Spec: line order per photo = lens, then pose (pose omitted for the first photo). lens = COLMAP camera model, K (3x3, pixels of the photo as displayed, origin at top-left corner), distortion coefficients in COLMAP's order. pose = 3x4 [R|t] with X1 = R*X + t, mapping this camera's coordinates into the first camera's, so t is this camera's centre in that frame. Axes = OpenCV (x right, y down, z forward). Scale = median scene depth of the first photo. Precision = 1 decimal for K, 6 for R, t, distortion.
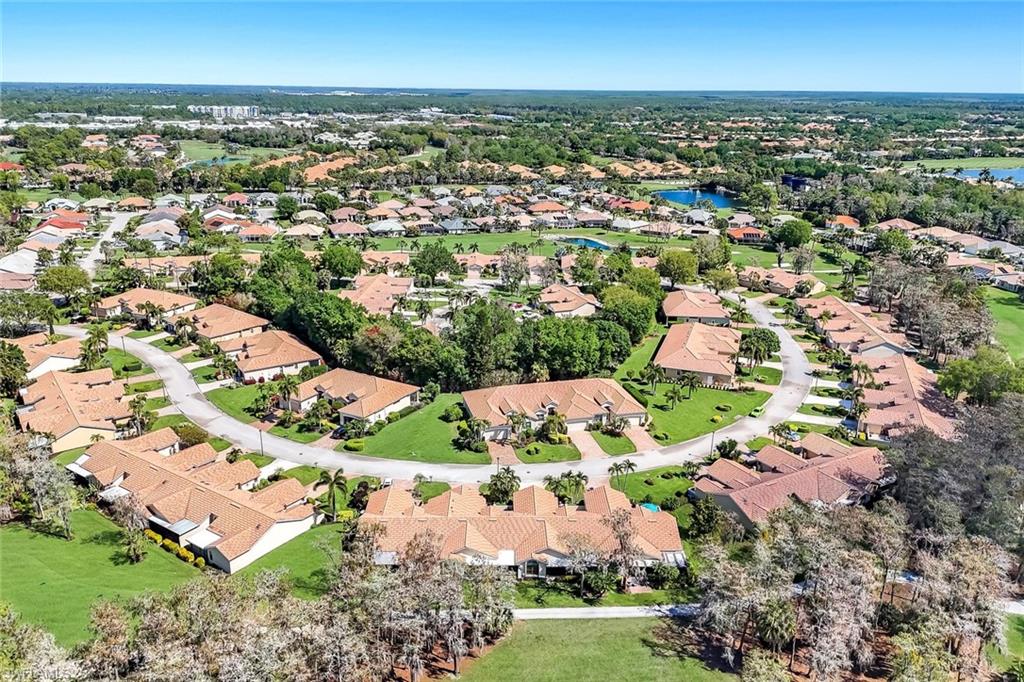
lens RADIAL K [[738.5, 0, 517.5], [0, 738.5, 340.8], [0, 0, 1]] dist [0.047862, -0.037044]
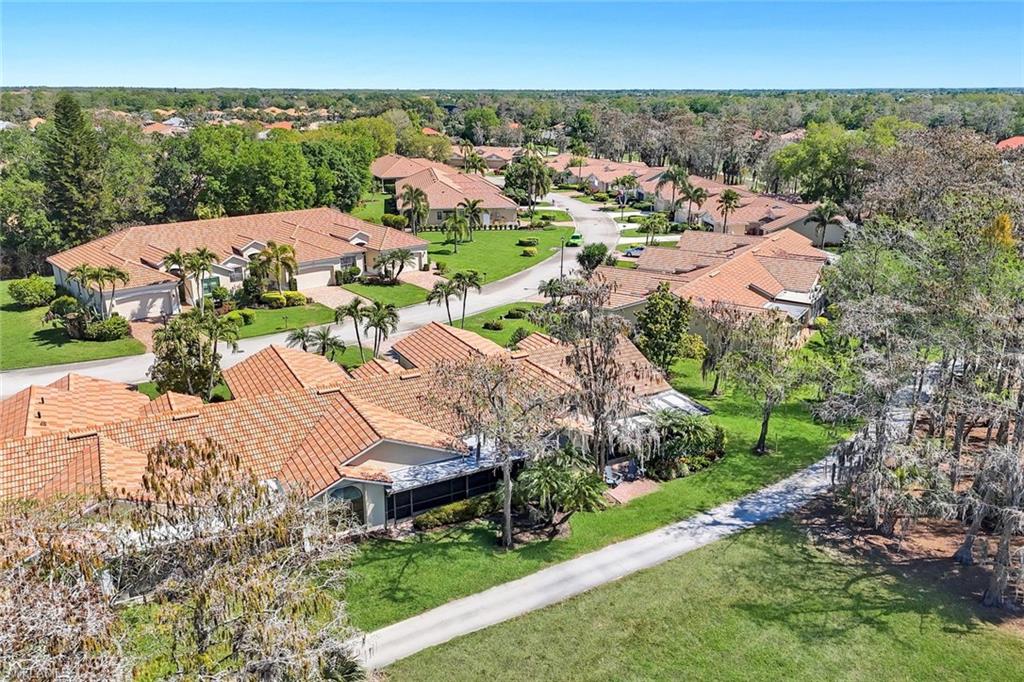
lens RADIAL K [[738.5, 0, 509.4], [0, 738.5, 348.4], [0, 0, 1]] dist [0.047862, -0.037044]
pose [[0.886807, -0.149195, 0.437394, -0.048811], [0.141971, 0.988638, 0.049382, 0.228931], [-0.439792, 0.018305, 0.897913, 0.667957]]
